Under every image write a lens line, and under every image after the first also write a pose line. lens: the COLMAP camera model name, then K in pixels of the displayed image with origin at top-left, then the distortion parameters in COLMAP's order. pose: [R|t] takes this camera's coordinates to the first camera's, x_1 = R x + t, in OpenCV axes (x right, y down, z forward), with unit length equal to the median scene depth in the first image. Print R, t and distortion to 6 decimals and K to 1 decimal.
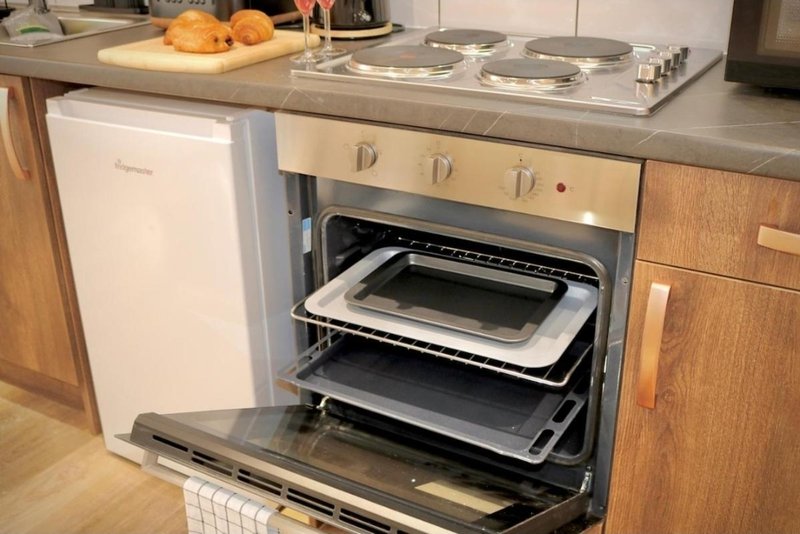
lens RADIAL K [[875.1, 0, 412.5], [0, 875.1, 268.0], [0, 0, 1]] dist [-0.071667, -0.013658]
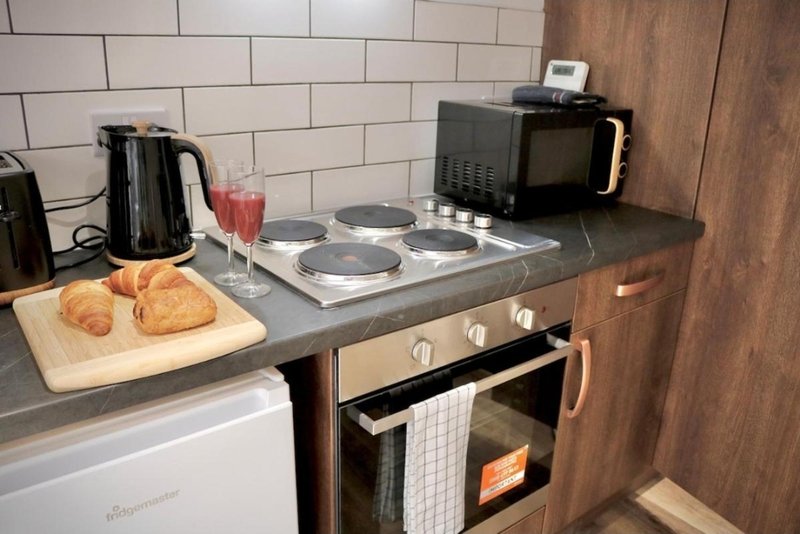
lens RADIAL K [[658.1, 0, 400.0], [0, 658.1, 267.0], [0, 0, 1]] dist [-0.117611, 0.018153]
pose [[0.377812, -0.284085, 0.881223, -0.706623], [0.344813, 0.926473, 0.150838, -0.330215], [-0.859280, 0.246869, 0.447989, 0.564601]]
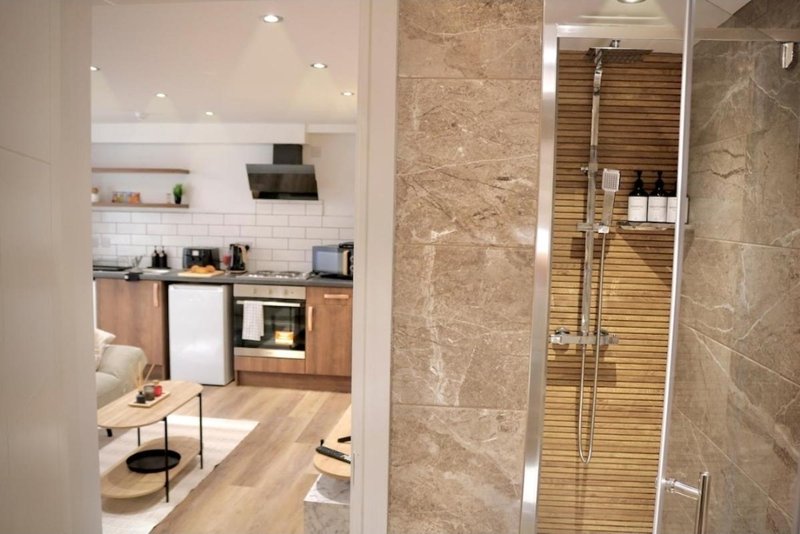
lens RADIAL K [[658.1, 0, 400.0], [0, 658.1, 267.0], [0, 0, 1]] dist [-0.117611, 0.018153]
pose [[0.916661, -0.012256, 0.399477, -0.749303], [0.135803, 0.949610, -0.282487, 0.880098], [-0.375886, 0.313195, 0.872135, -2.565359]]
